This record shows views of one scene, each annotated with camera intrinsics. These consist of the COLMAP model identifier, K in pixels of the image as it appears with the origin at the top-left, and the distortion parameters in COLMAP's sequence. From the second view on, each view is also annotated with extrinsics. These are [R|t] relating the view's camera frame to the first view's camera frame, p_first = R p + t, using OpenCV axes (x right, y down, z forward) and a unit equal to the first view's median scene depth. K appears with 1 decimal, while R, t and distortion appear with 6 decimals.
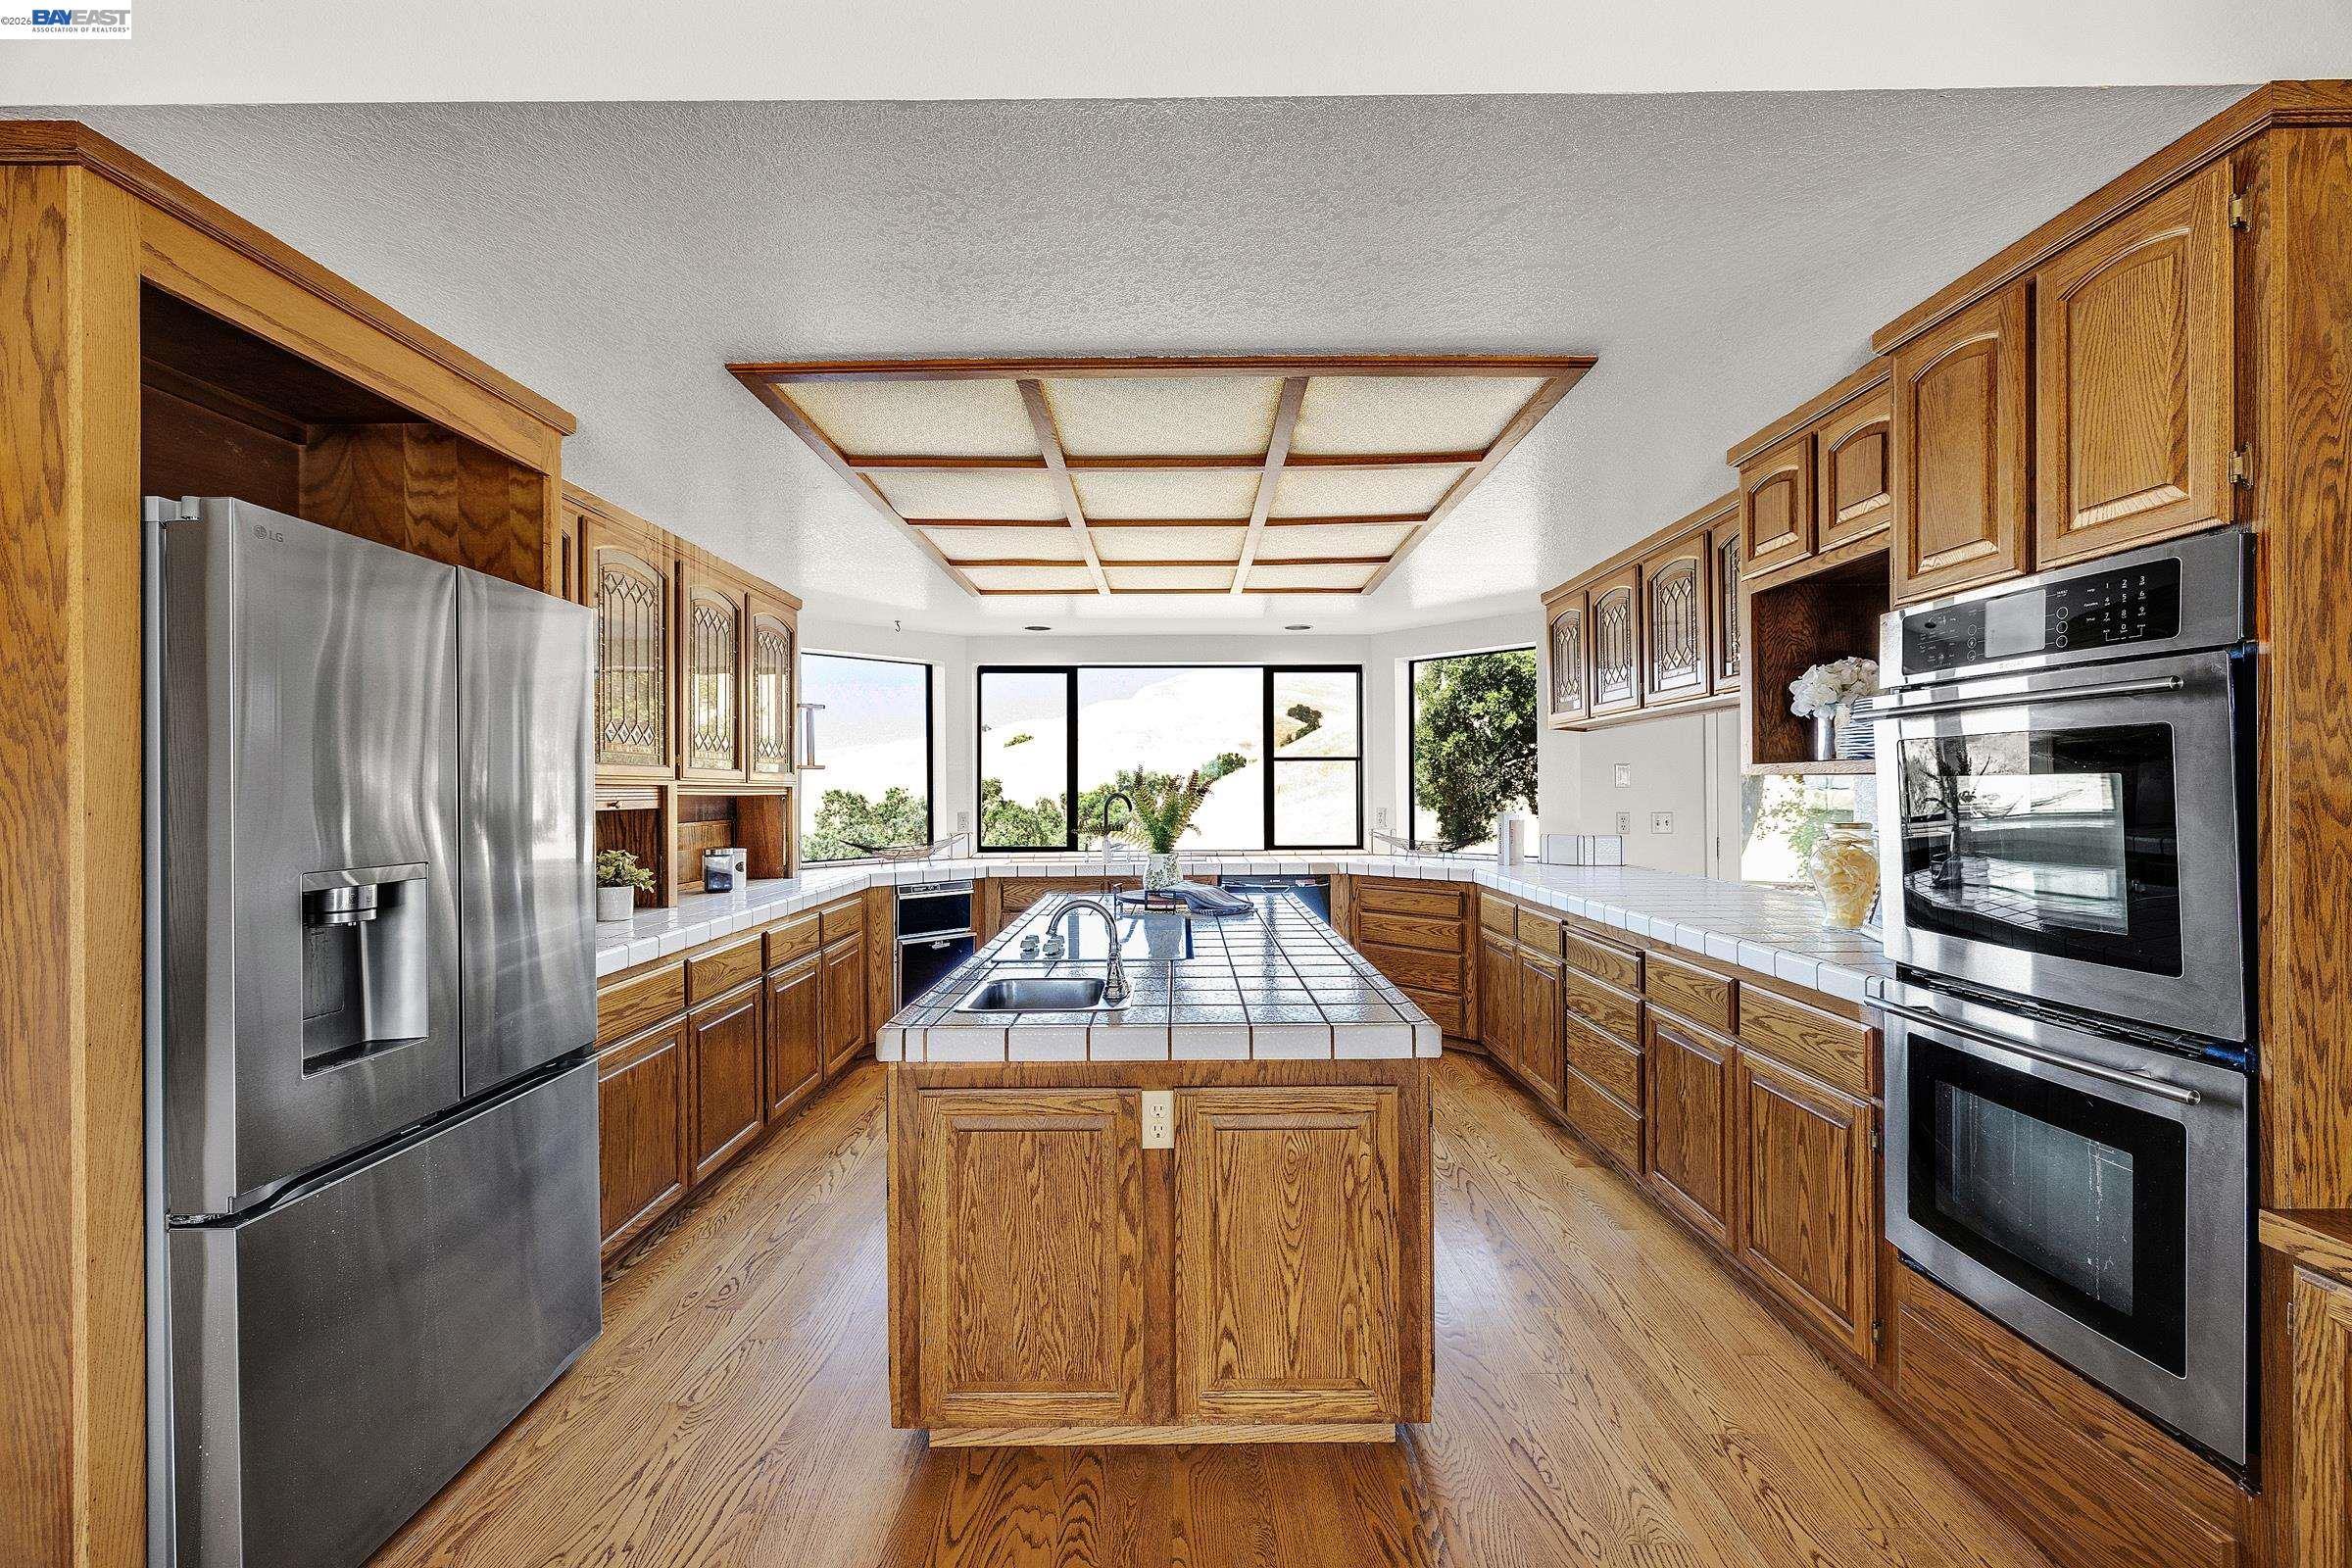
lens RADIAL K [[984.2, 0, 1180.3], [0, 984.2, 786.9], [0, 0, 1]] dist [-0.000805, -0.000149]
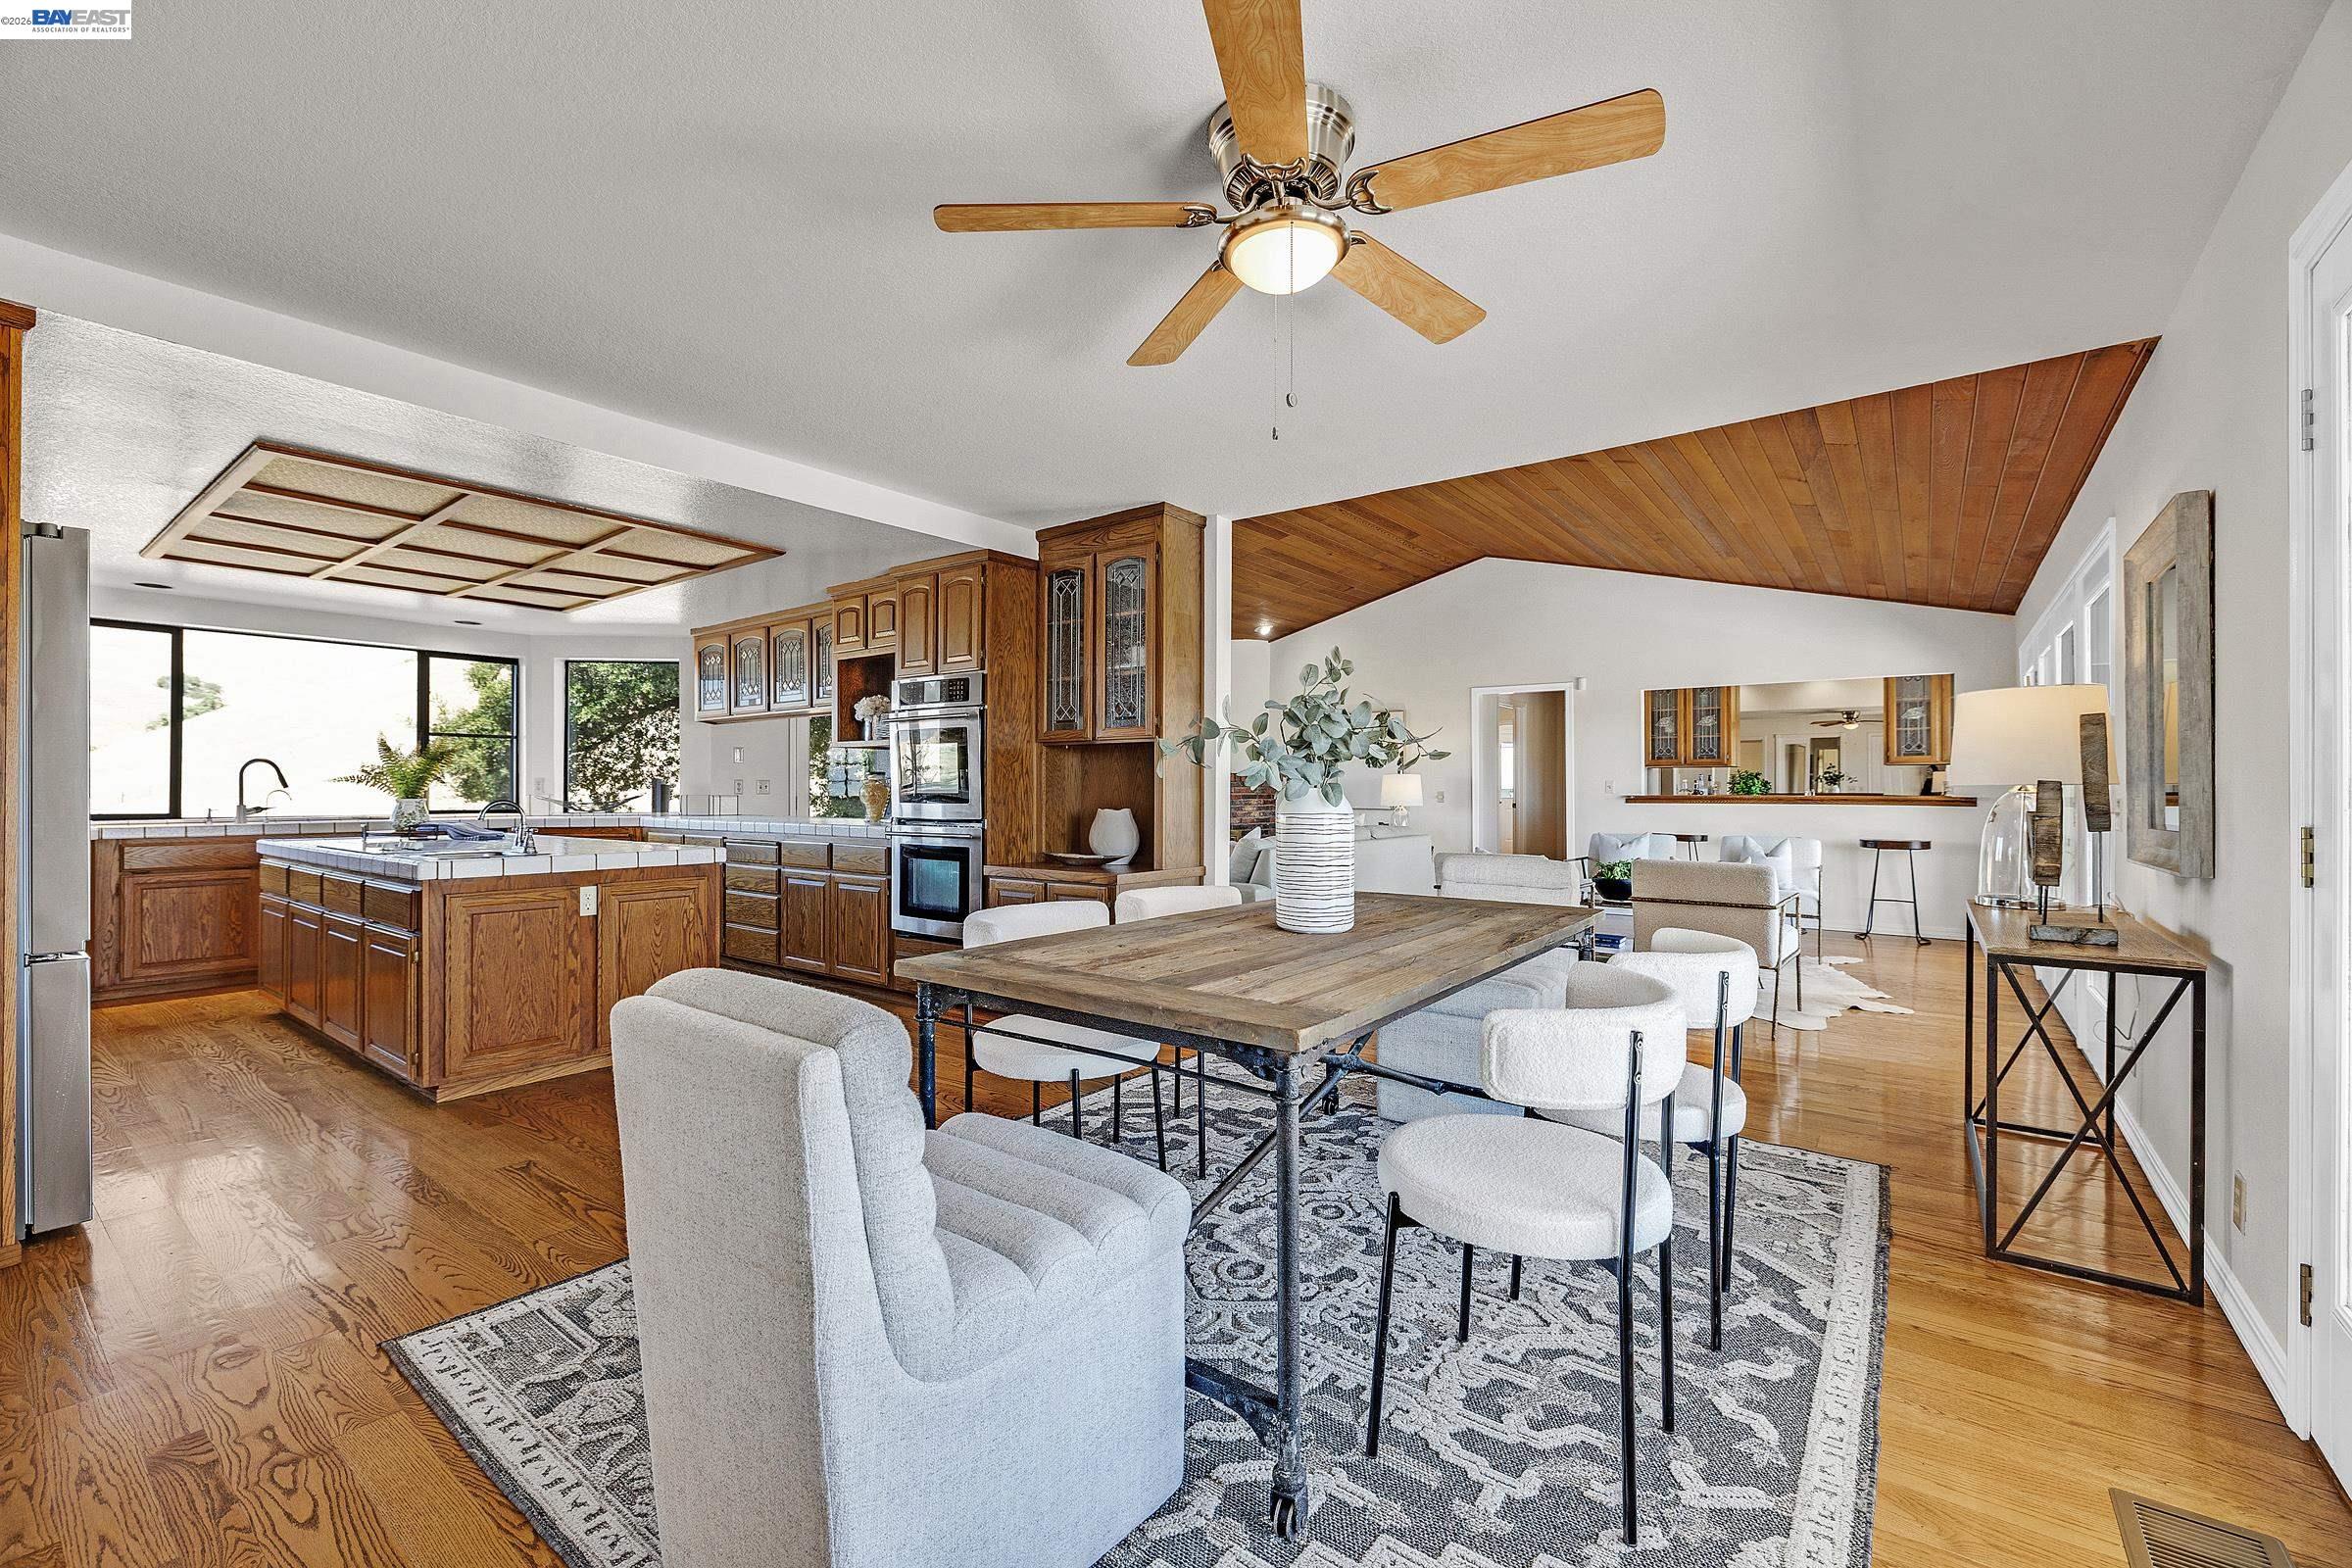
lens RADIAL K [[984.2, 0, 1176.5], [0, 984.2, 786.2], [0, 0, 1]] dist [-0.000805, -0.000149]
pose [[0.607469, 0.007893, 0.794304, -0.791161], [-0.004994, 0.999969, -0.006118, 0.099785], [-0.794328, -0.000251, 0.607490, -1.039110]]
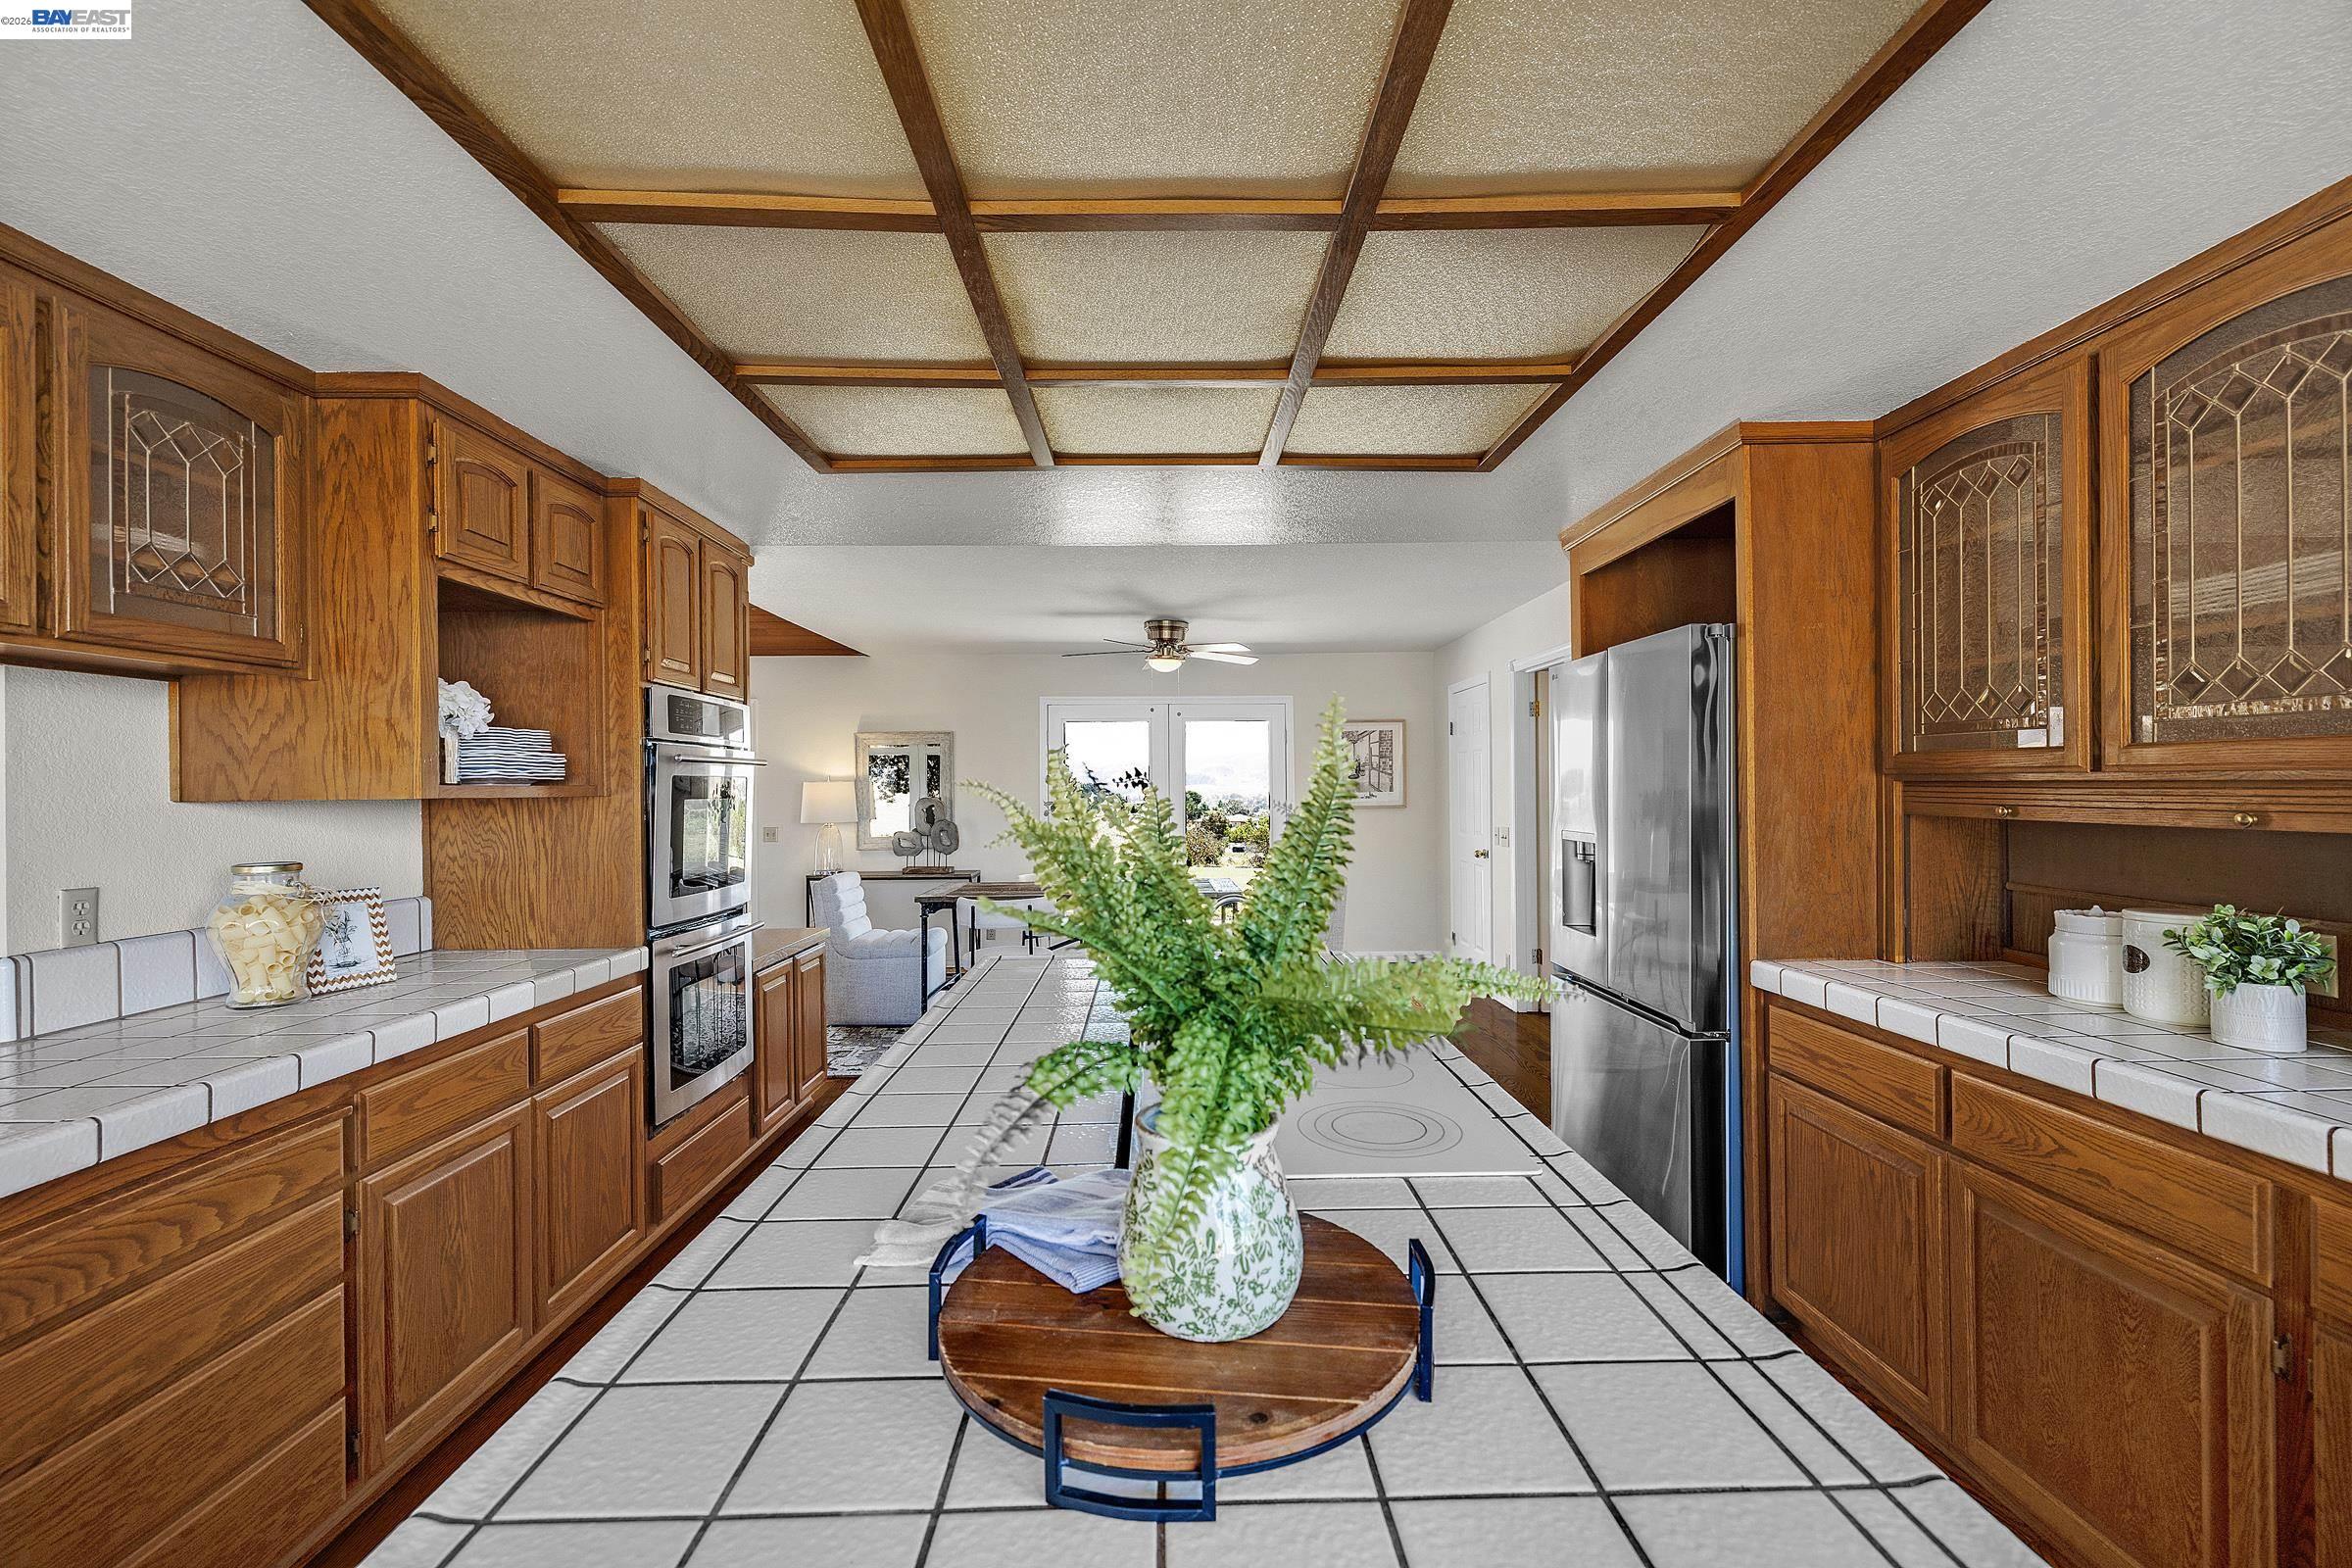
lens RADIAL K [[984.2, 0, 1179.6], [0, 984.2, 793.3], [0, 0, 1]] dist [-0.000805, -0.000149]
pose [[0.999975, -0.001428, 0.006944, -0.002250], [0.001458, 0.999990, -0.004230, -0.002474], [-0.006938, 0.004240, 0.999967, 0.336336]]
